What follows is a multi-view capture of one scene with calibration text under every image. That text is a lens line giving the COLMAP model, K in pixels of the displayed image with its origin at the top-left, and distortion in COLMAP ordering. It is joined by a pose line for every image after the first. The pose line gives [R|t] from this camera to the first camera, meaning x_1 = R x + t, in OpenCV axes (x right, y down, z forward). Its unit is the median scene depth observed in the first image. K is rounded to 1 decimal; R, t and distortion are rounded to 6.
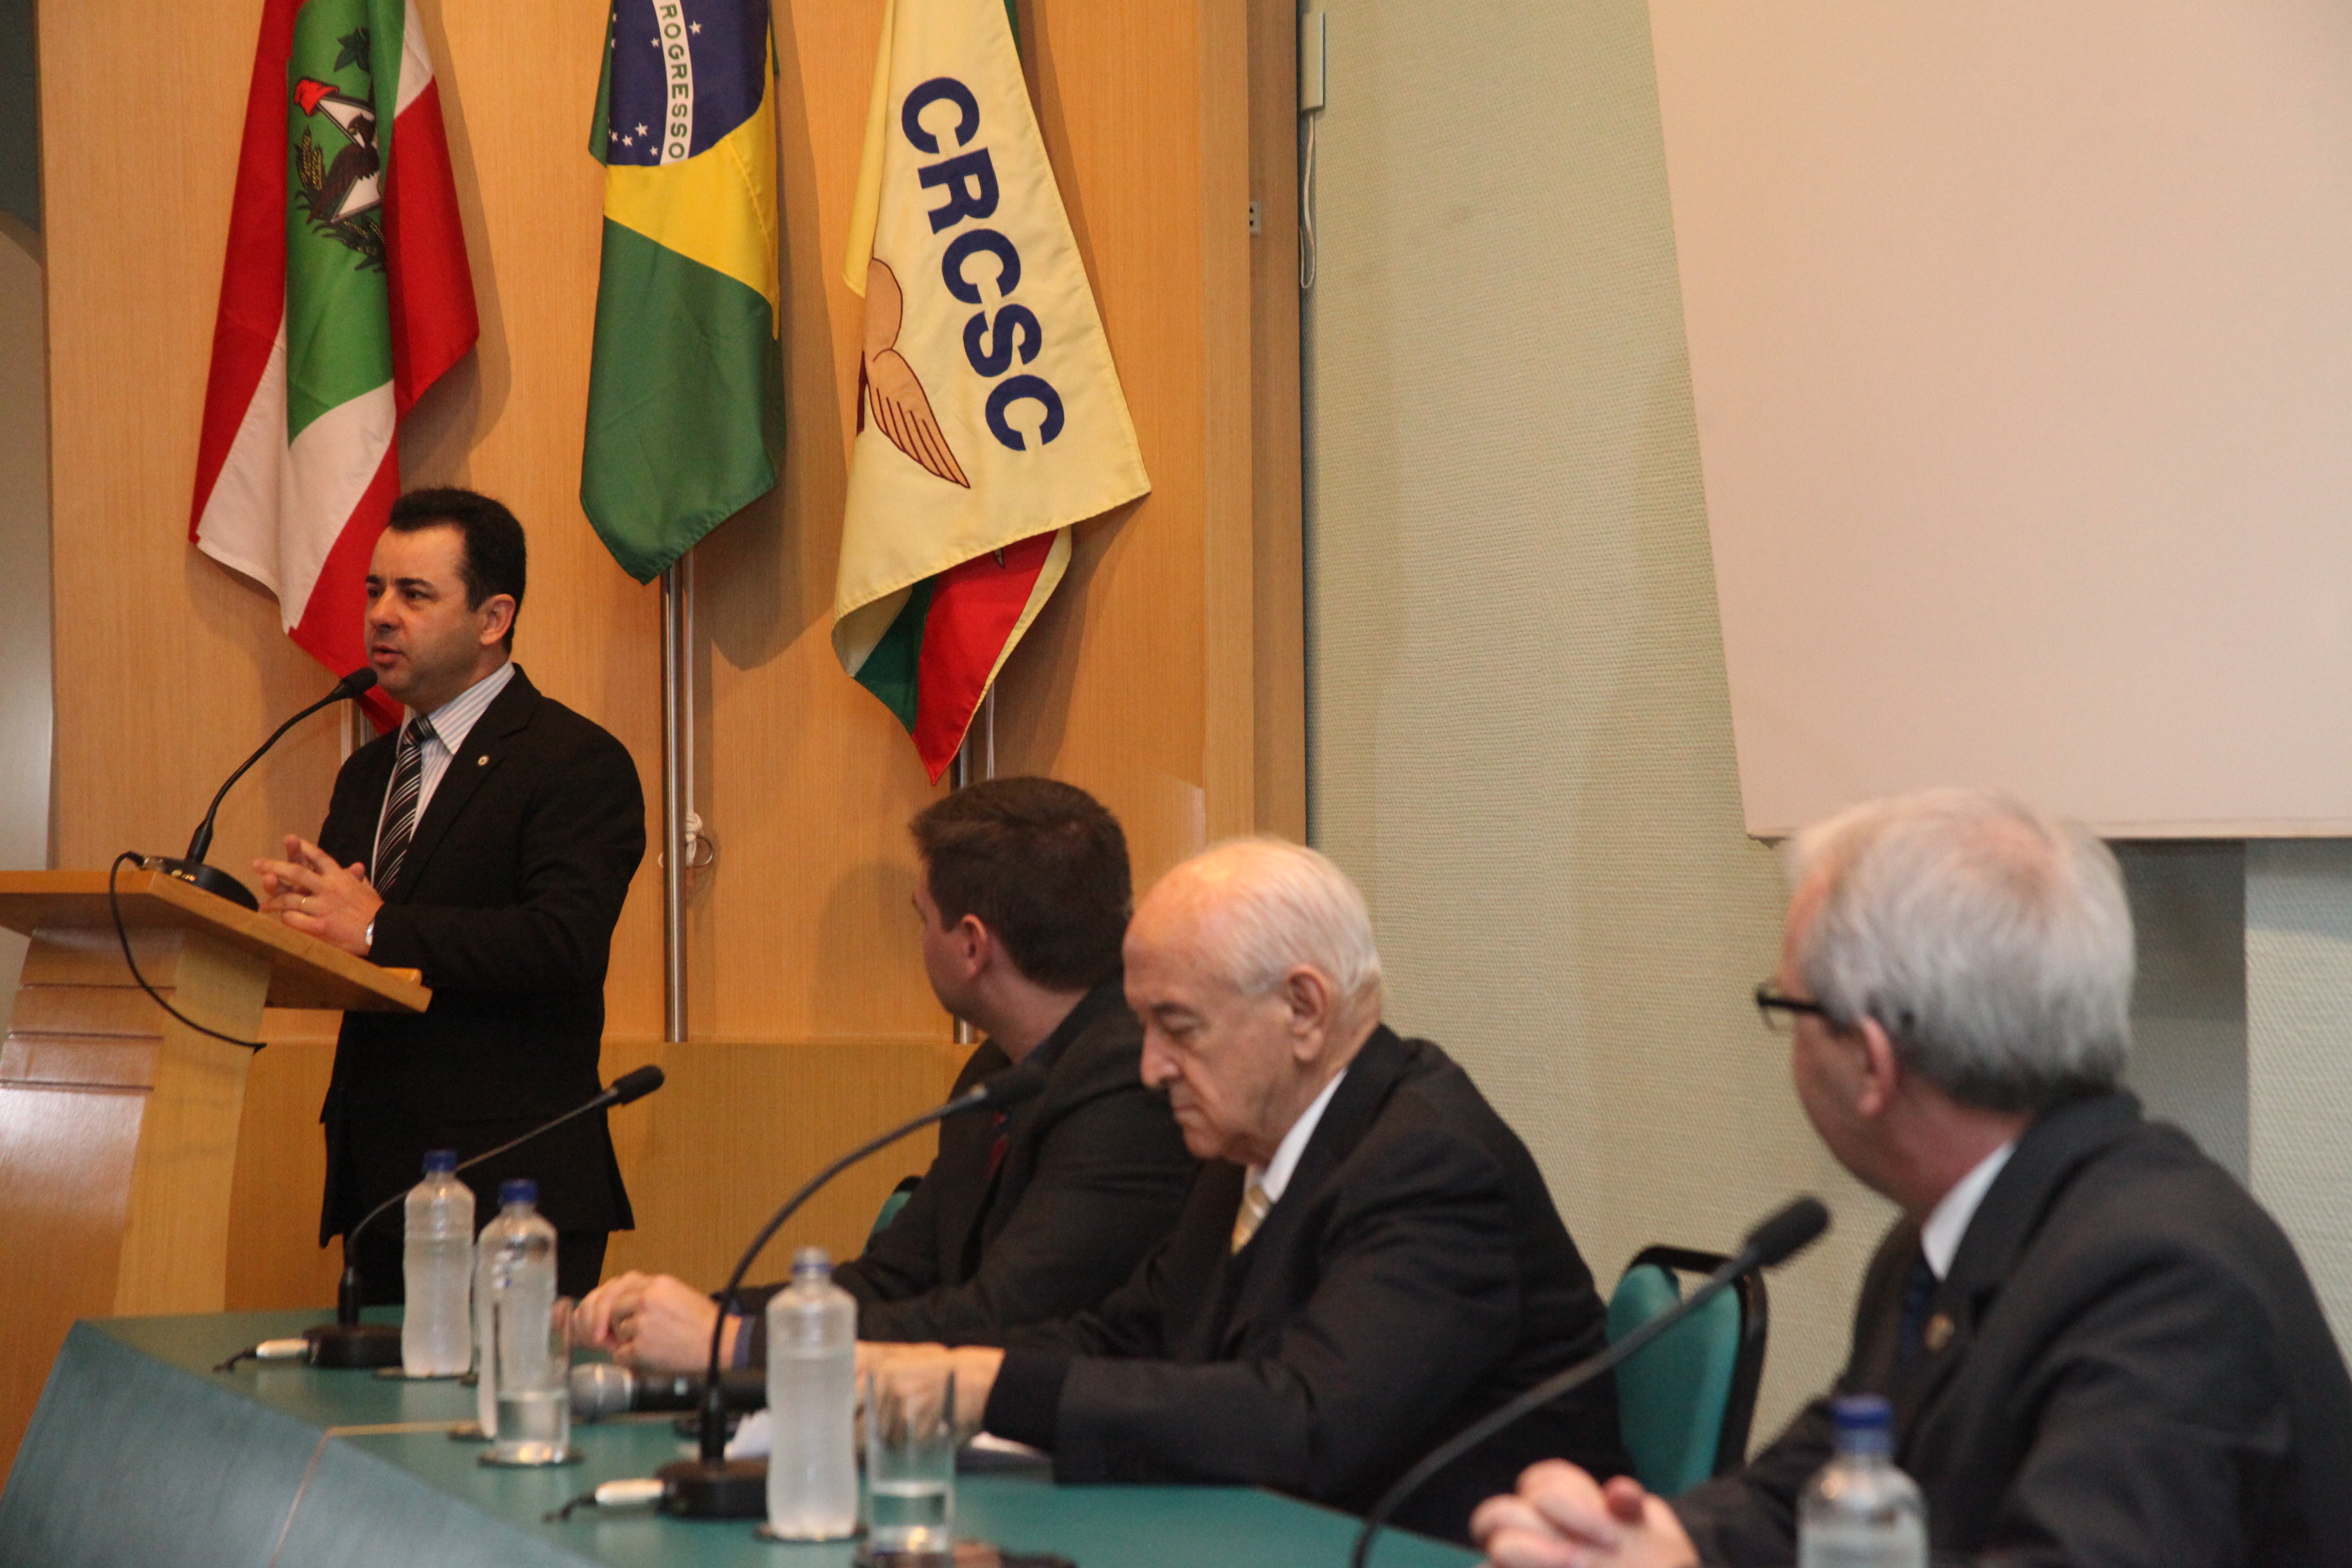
lens RADIAL K [[6616.1, 0, 1179.8], [0, 6616.1, 783.3], [0, 0, 1]] dist [0.475724, 0.000000]
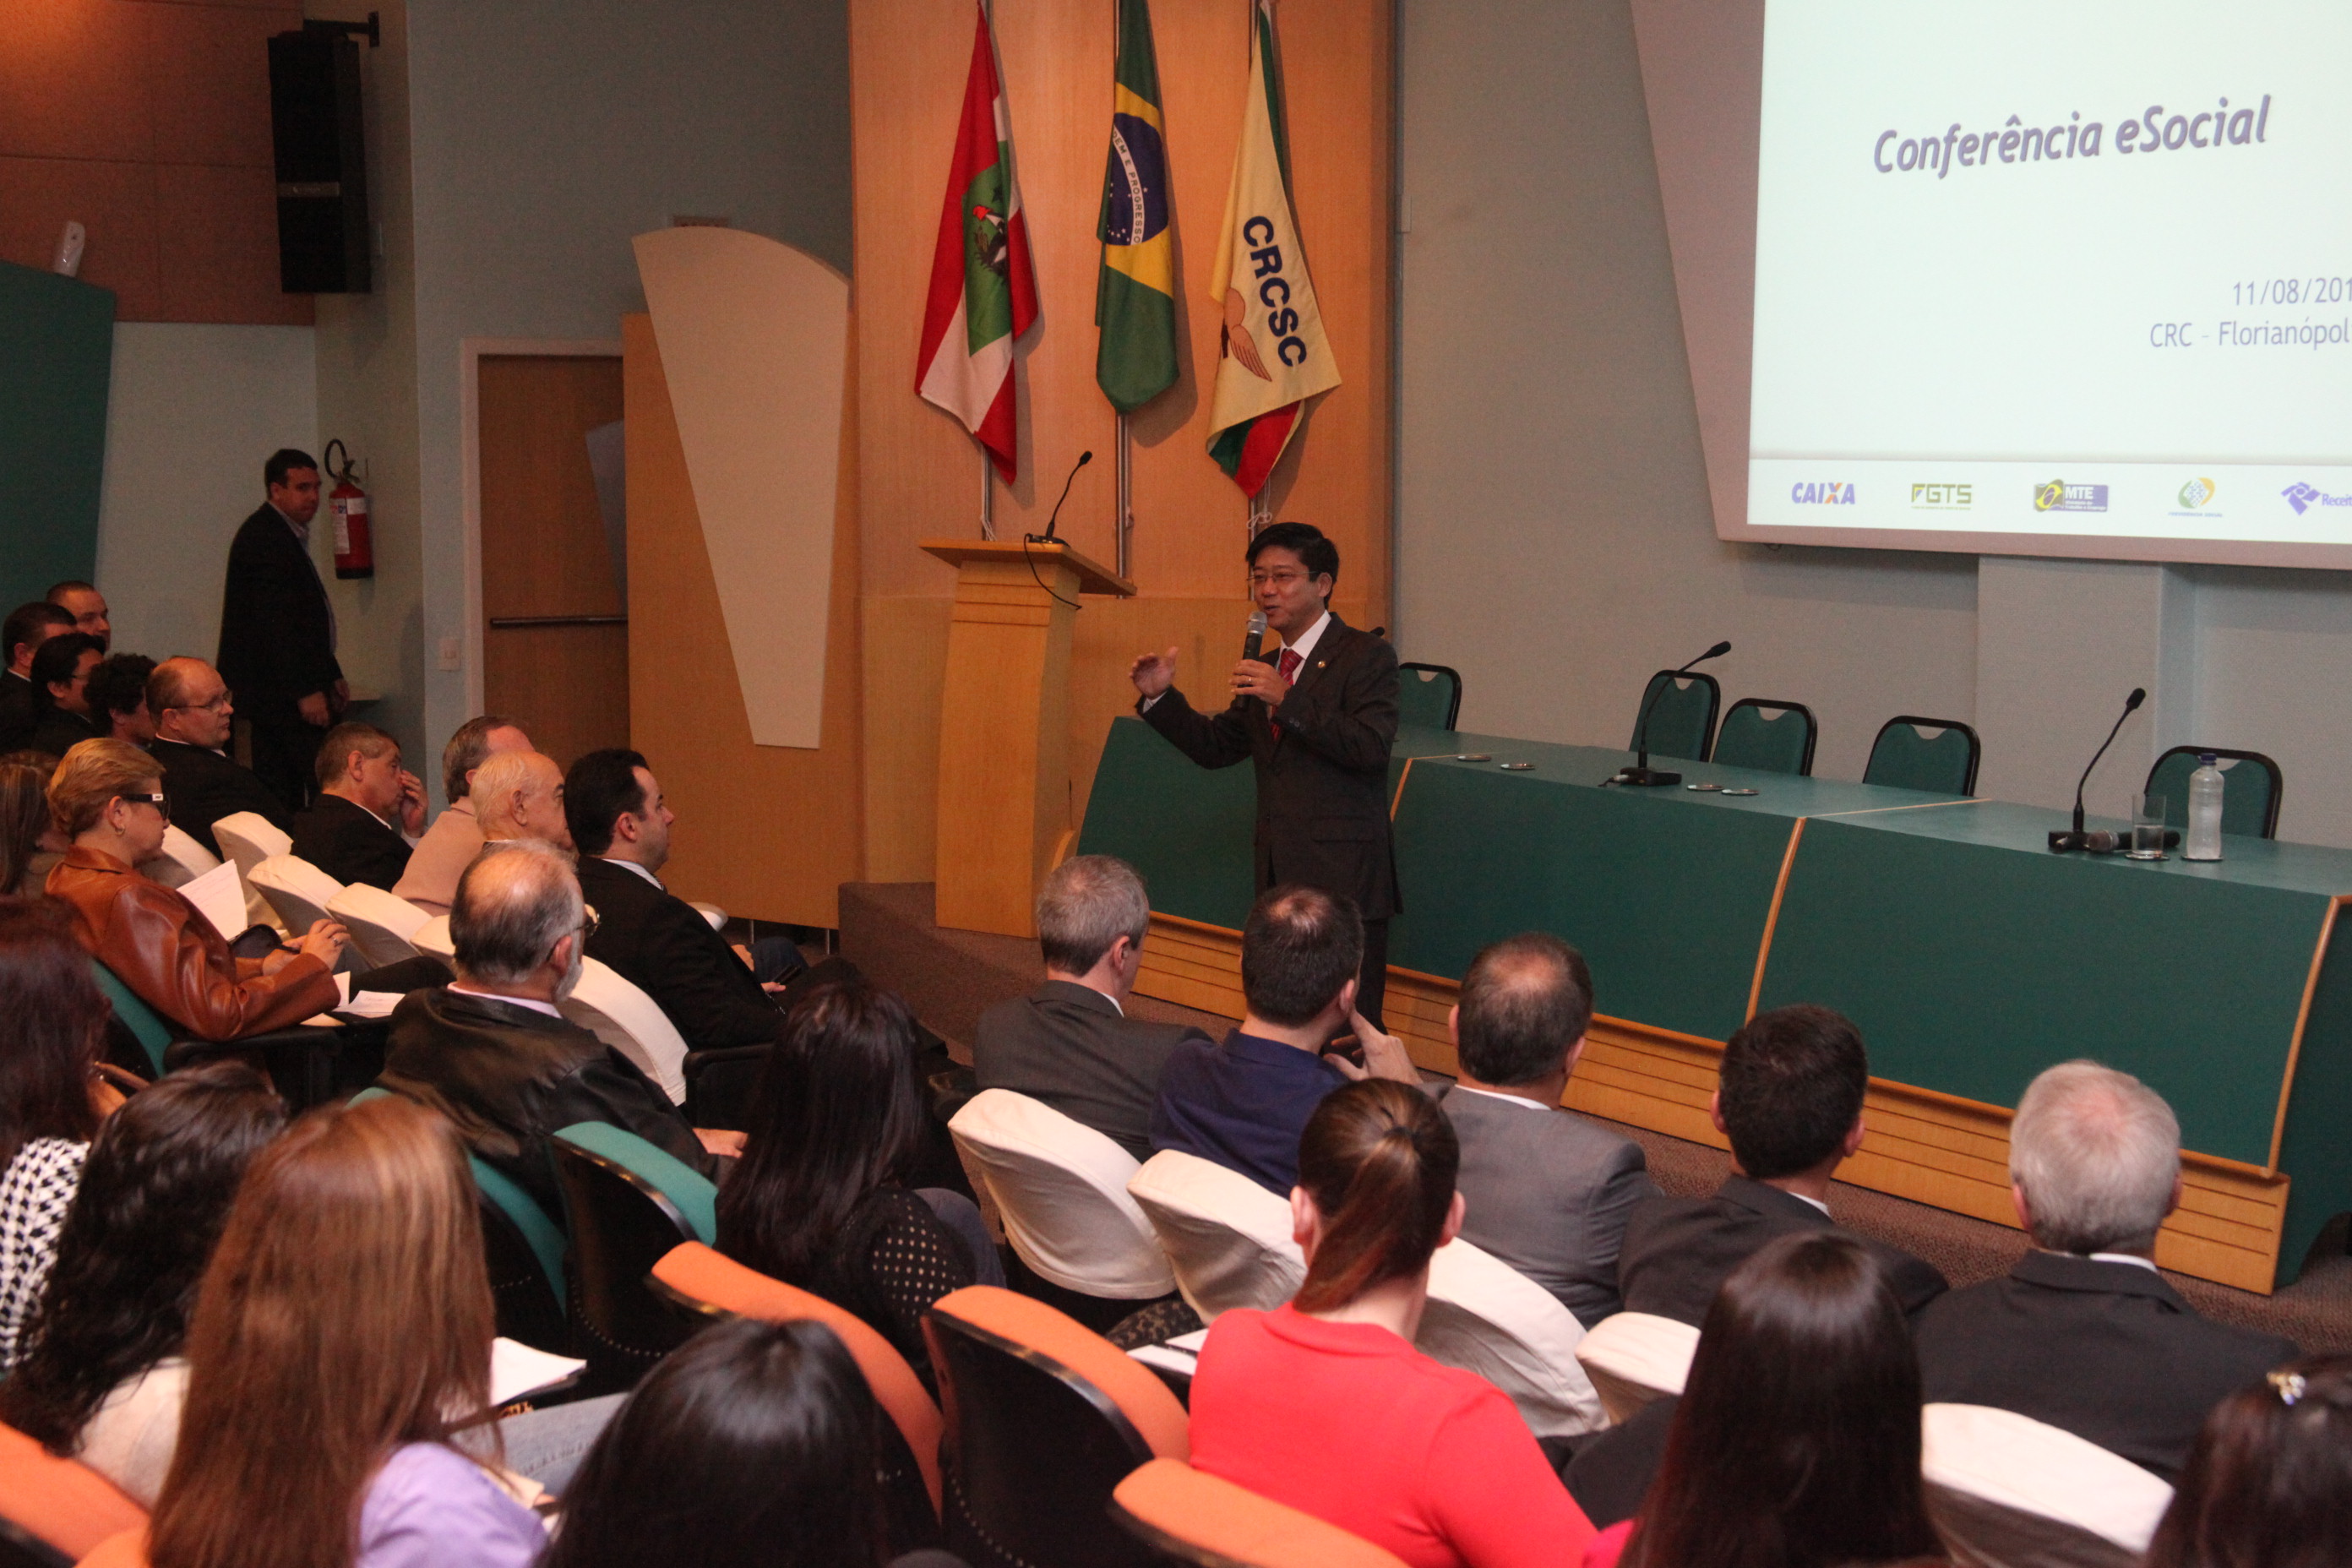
lens RADIAL K [[3716.0, 0, 1180.7], [0, 3716.0, 783.6], [0, 0, 1]] dist [0.054083, 0.000000]
pose [[0.966664, -0.016987, 0.255486, -0.426201], [-0.011461, 0.993927, 0.109447, -0.046516], [-0.255793, -0.108727, 0.960598, -0.363878]]
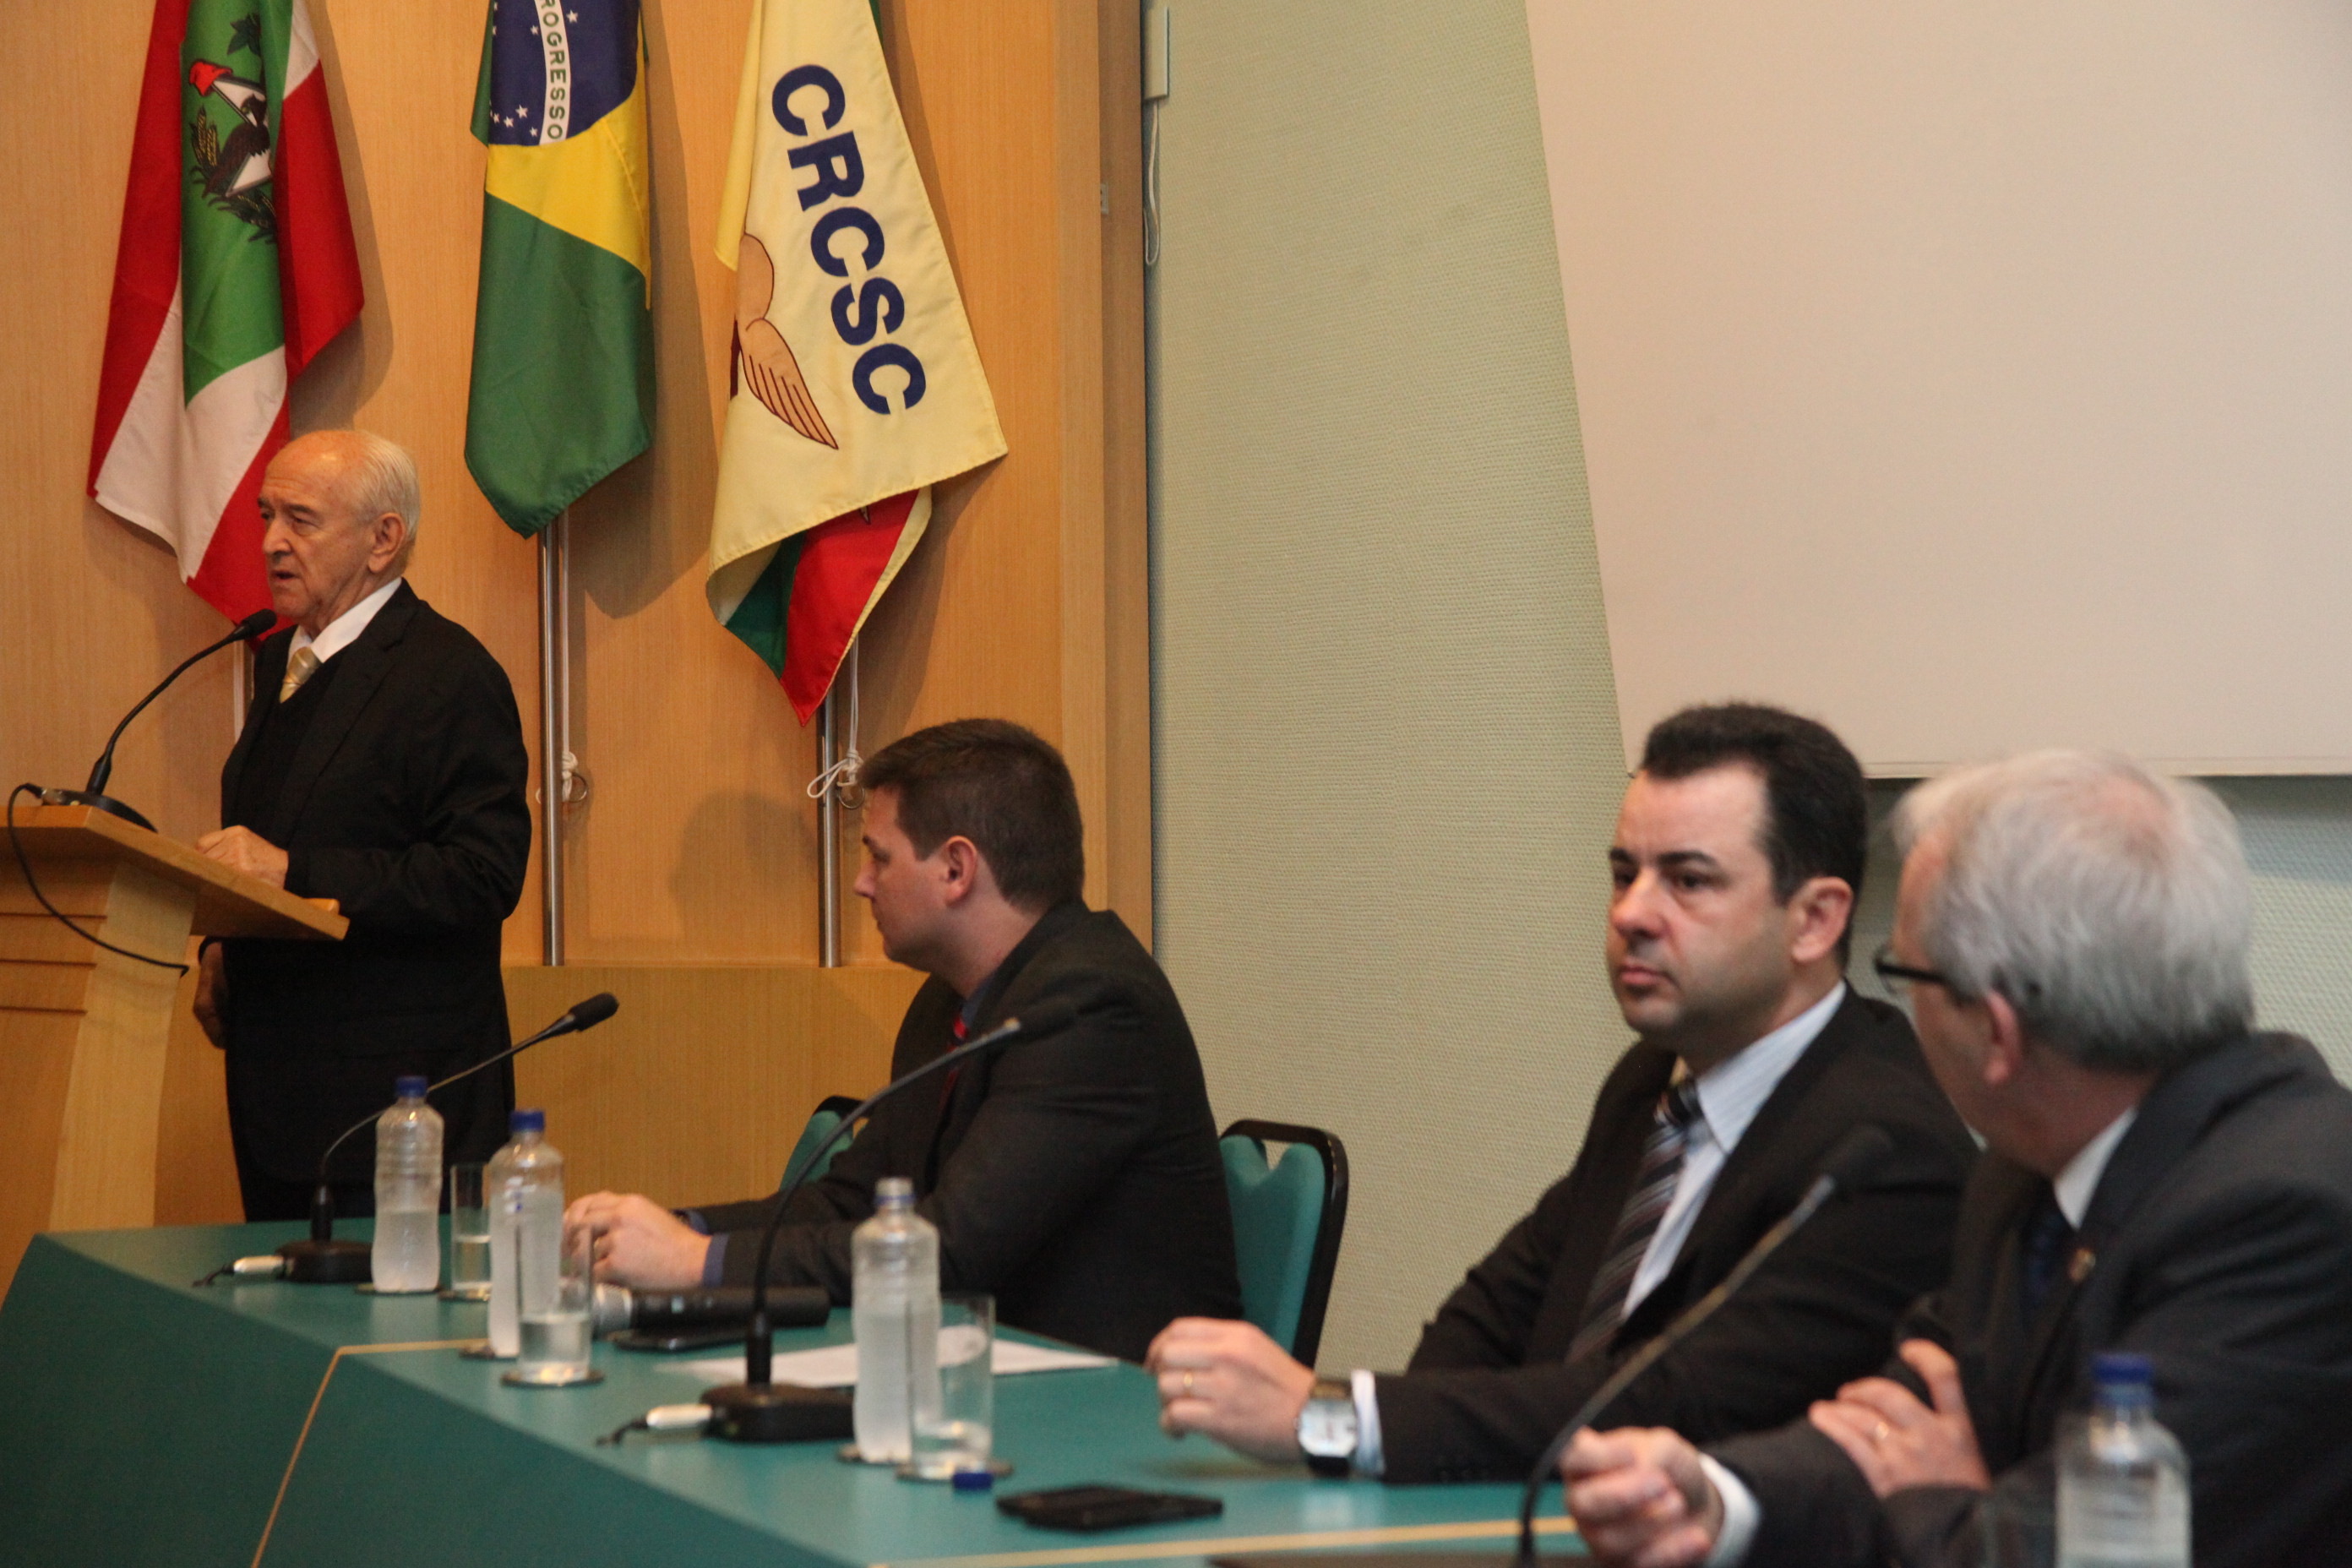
lens RADIAL K [[5788.5, 0, 1173.8], [0, 5788.5, 787.3], [0, 0, 1]] dist [0.404803, 0.000000]
pose [[0.998003, 0.000335, 0.063172, -0.036508], [-0.001019, 0.999941, 0.010800, -0.000079], [-0.063164, -0.010842, 0.997944, 0.058839]]
